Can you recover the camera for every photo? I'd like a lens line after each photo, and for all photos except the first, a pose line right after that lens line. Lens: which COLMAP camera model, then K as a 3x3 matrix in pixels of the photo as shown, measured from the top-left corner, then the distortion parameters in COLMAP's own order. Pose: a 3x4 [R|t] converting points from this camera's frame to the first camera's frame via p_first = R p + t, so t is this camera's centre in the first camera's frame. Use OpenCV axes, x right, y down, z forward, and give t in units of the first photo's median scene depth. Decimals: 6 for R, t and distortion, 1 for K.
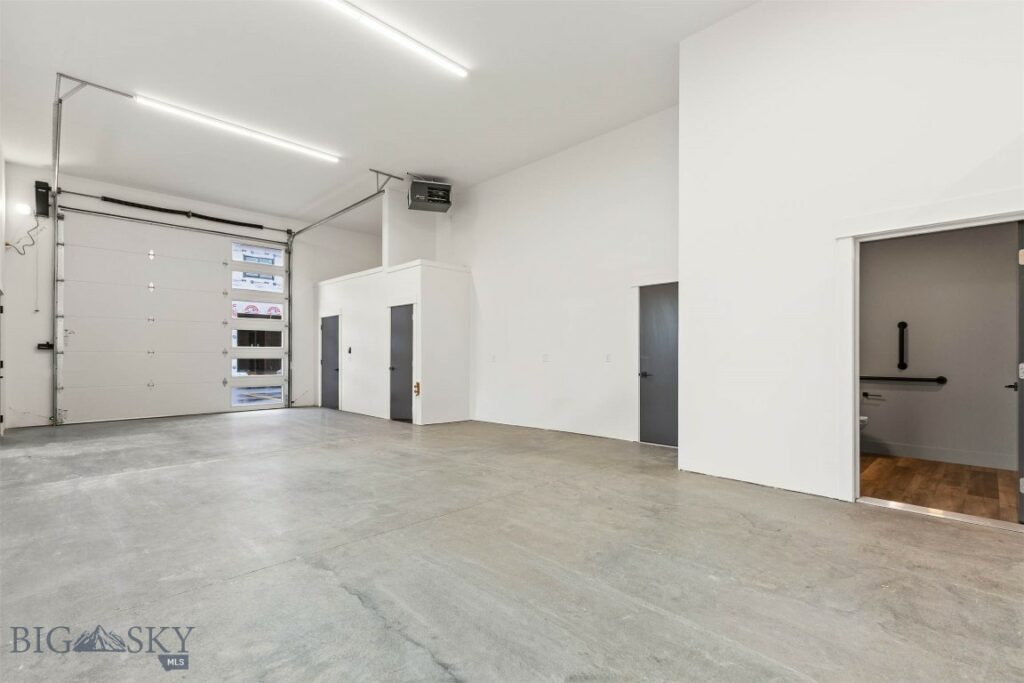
lens RADIAL K [[467.4, 0, 516.1], [0, 467.4, 350.0], [0, 0, 1]] dist [0.009764, -0.000180]
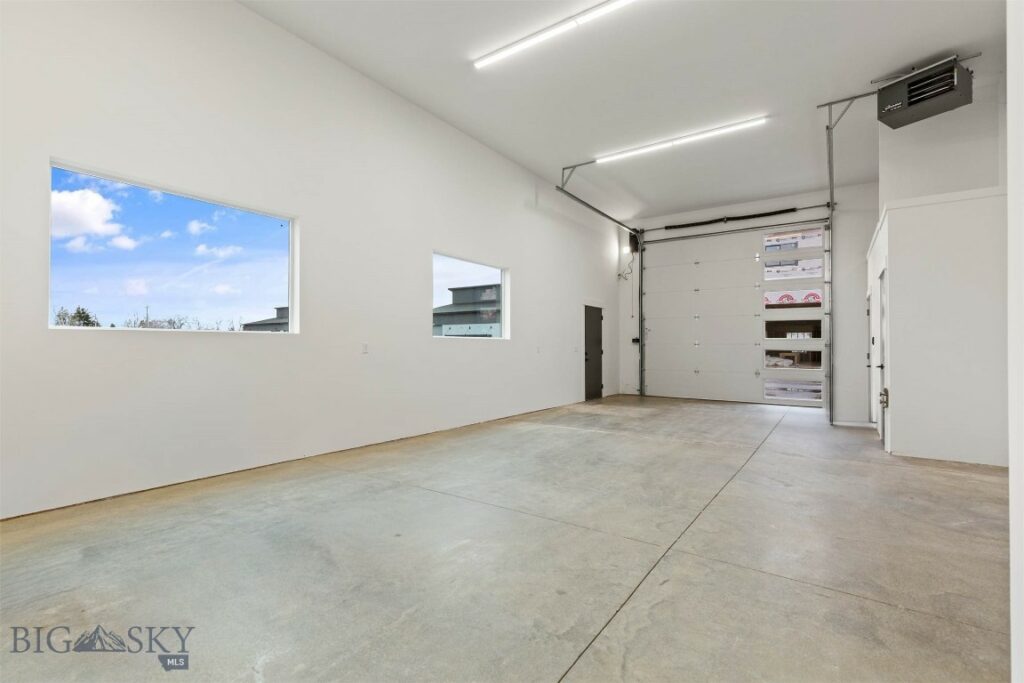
lens RADIAL K [[467.4, 0, 511.1], [0, 467.4, 340.2], [0, 0, 1]] dist [0.009764, -0.000180]
pose [[0.177372, -0.011775, -0.984074, 0.344207], [0.008856, 0.999907, -0.010368, 0.002877], [0.984104, -0.006876, 0.177459, 0.350584]]
